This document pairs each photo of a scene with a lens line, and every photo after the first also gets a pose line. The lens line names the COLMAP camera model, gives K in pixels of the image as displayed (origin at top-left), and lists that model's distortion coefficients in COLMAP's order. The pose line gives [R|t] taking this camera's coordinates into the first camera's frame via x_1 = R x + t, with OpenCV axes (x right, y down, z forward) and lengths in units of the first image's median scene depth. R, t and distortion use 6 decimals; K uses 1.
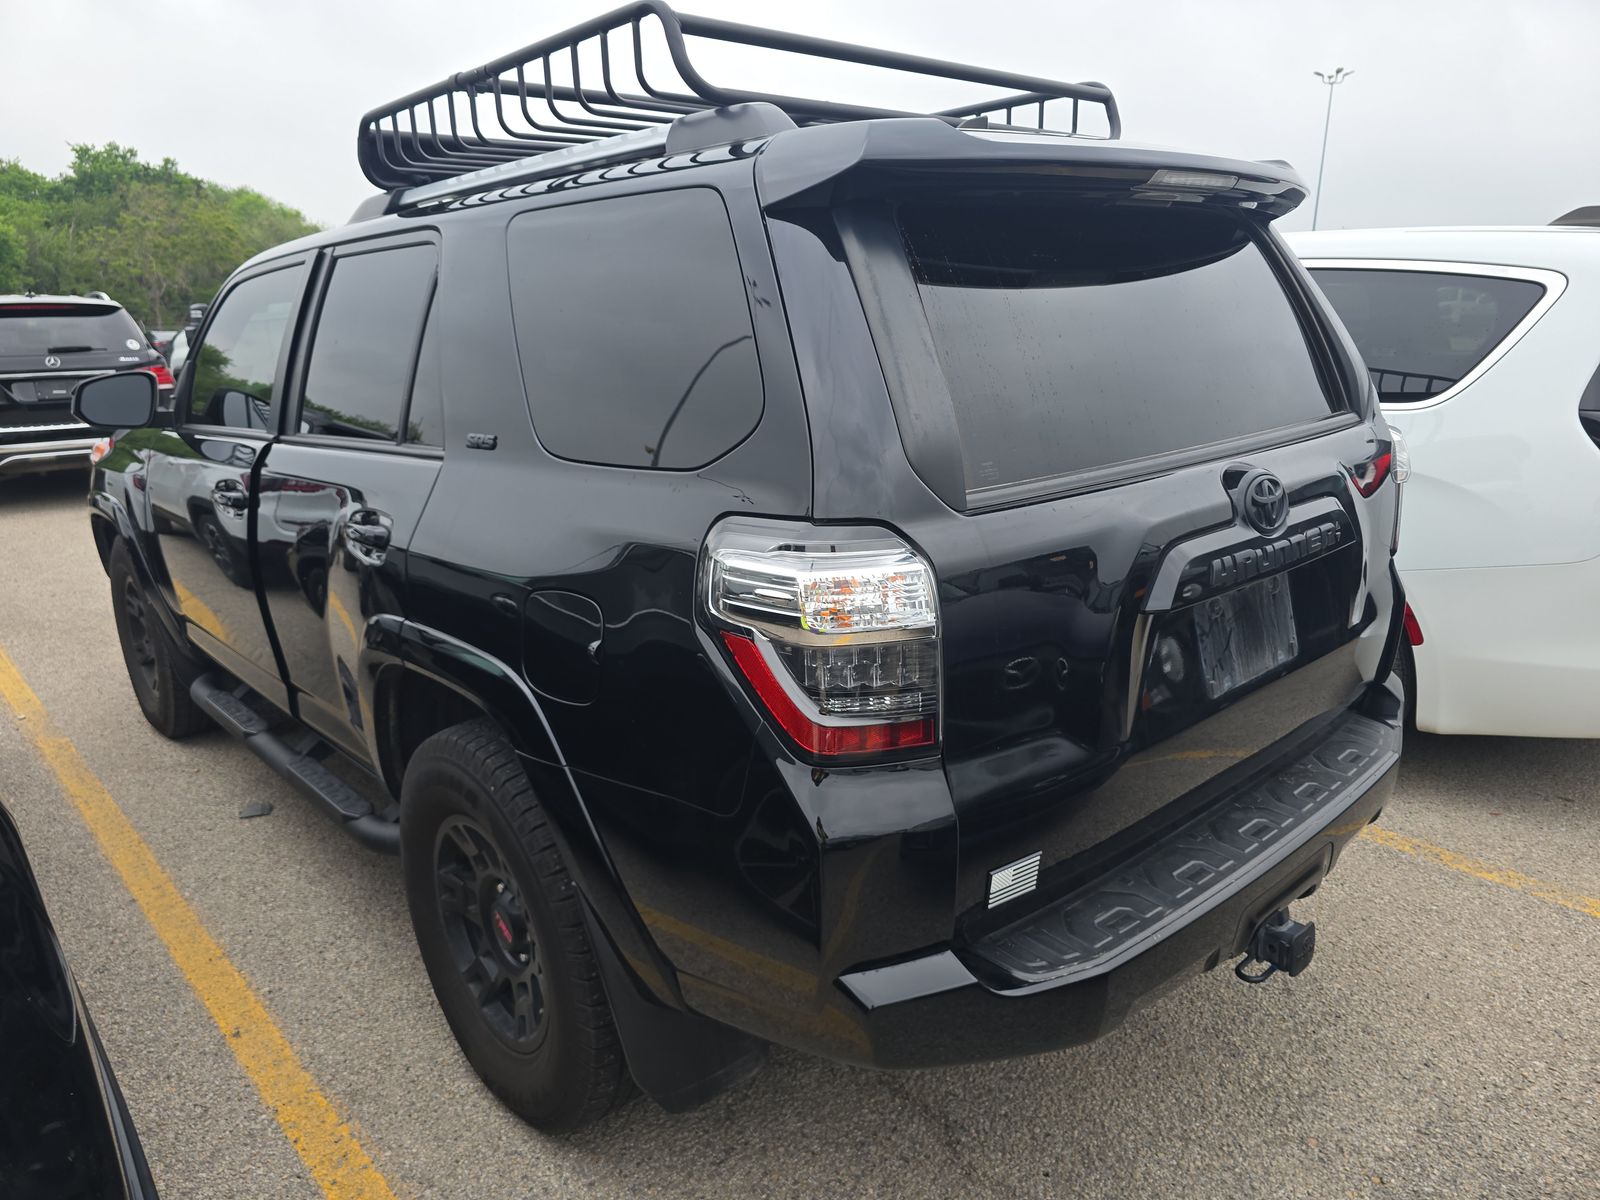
lens RADIAL K [[1097.2, 0, 800.0], [0, 1097.2, 600.0], [0, 0, 1]] dist [0.015000, 0.000353]
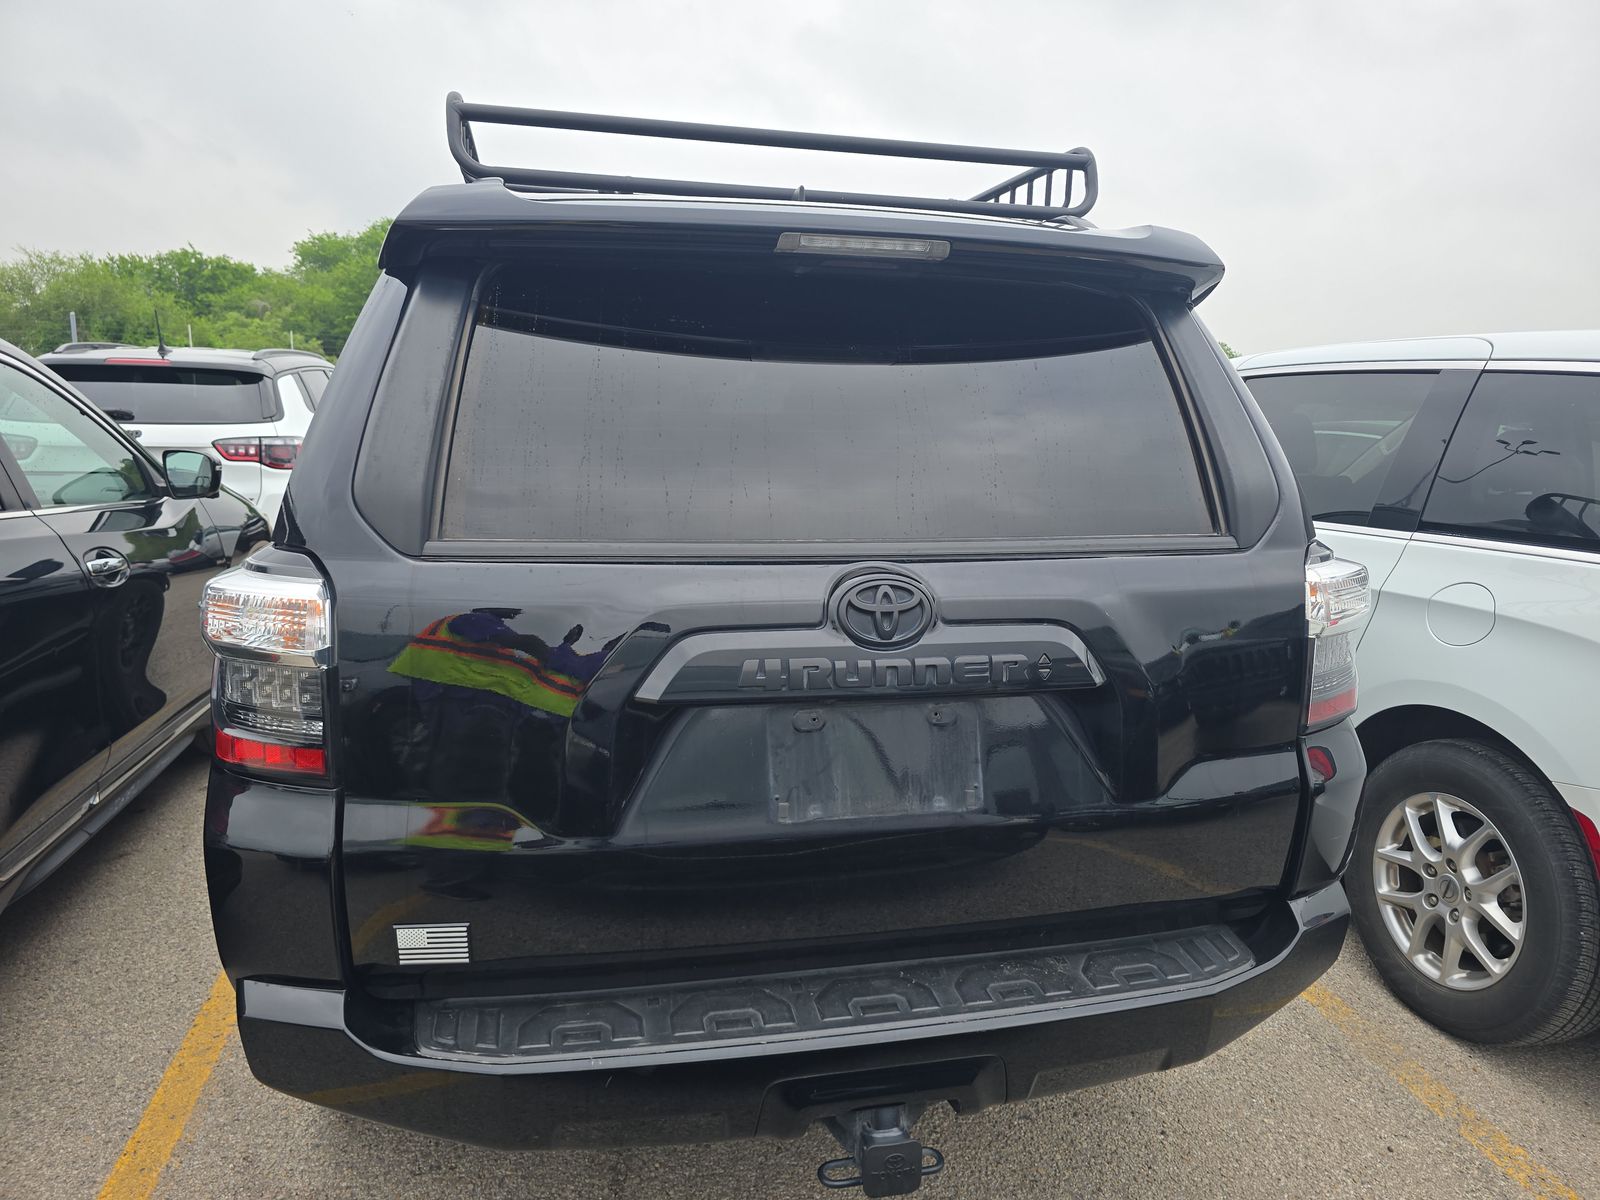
lens RADIAL K [[1097.2, 0, 800.0], [0, 1097.2, 600.0], [0, 0, 1]] dist [0.015000, 0.000353]
pose [[0.874207, 0.133052, -0.466968, 0.736510], [-0.172676, 0.984045, -0.042884, -0.047500], [0.453811, 0.118124, 0.883234, 0.211346]]
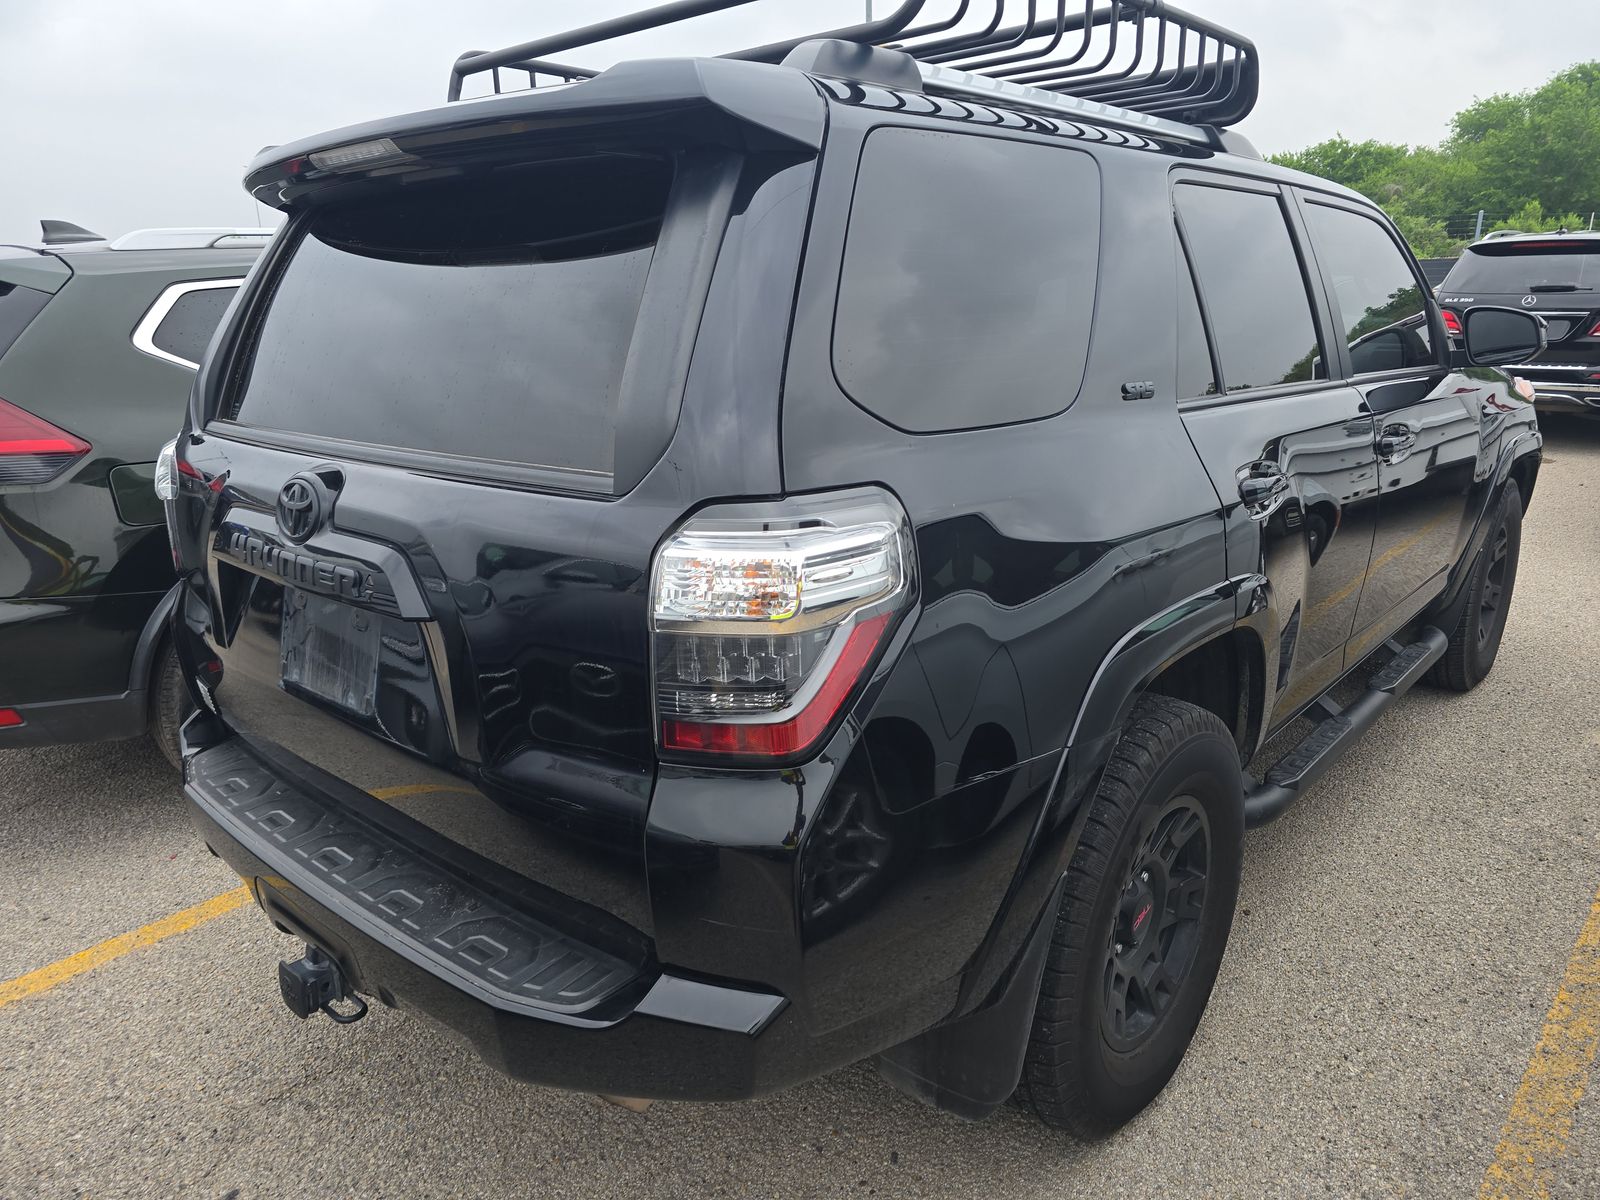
lens RADIAL K [[1108.2, 0, 874.7], [0, 1108.2, 604.4], [0, 0, 1]] dist [0.028720, -0.000384]
pose [[0.127314, 0.296163, -0.946614, 1.352677], [-0.247373, 0.933703, 0.258853, -0.363621], [0.960519, 0.201211, 0.192136, 1.259547]]
